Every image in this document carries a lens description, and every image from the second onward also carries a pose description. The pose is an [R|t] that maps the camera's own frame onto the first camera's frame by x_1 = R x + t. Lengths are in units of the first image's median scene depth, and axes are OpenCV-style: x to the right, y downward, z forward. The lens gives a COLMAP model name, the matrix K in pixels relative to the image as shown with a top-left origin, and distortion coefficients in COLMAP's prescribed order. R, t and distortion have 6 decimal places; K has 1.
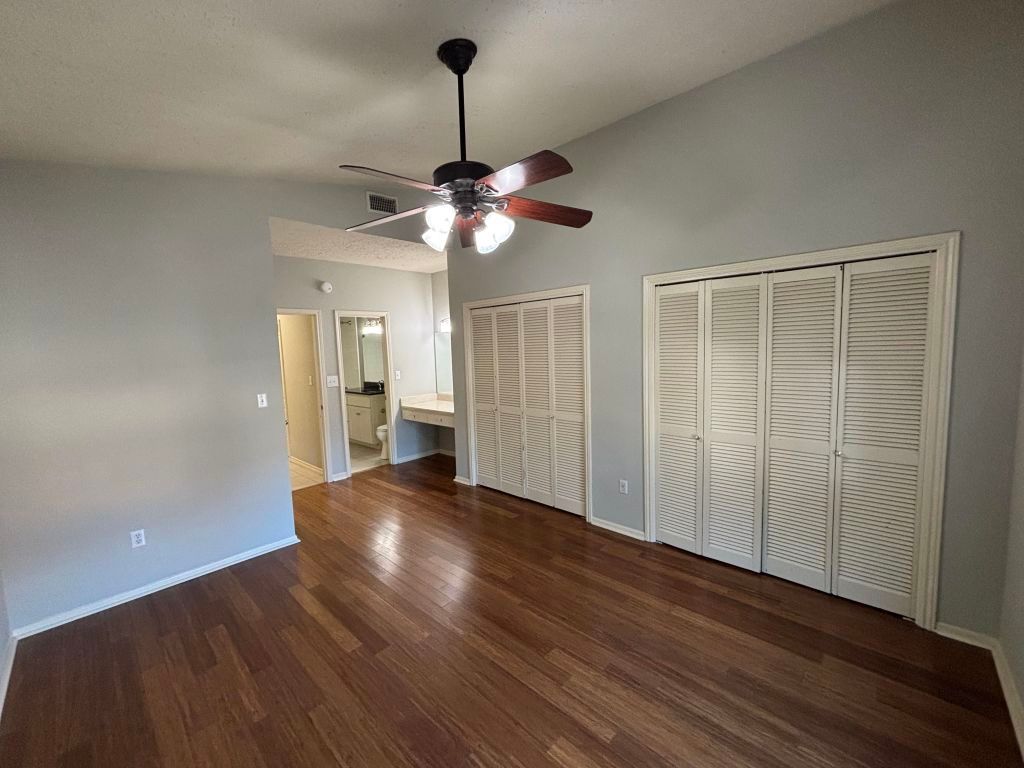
lens RADIAL K [[415.6, 0, 510.4], [0, 415.6, 383.0], [0, 0, 1]] dist [0.002466, -0.000002]
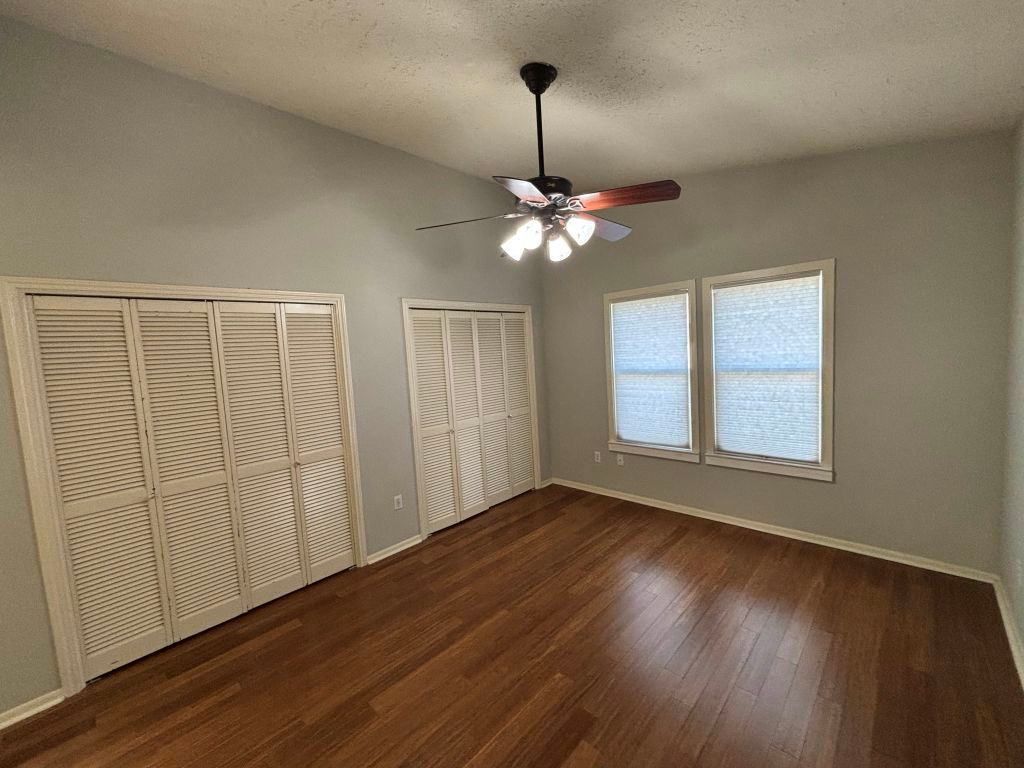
lens RADIAL K [[415.6, 0, 510.4], [0, 415.6, 383.0], [0, 0, 1]] dist [0.002466, -0.000002]
pose [[0.011188, -0.046492, 0.998856, -0.778290], [0.152564, 0.987303, 0.044245, -0.040622], [-0.988230, 0.151894, 0.018139, 0.738278]]
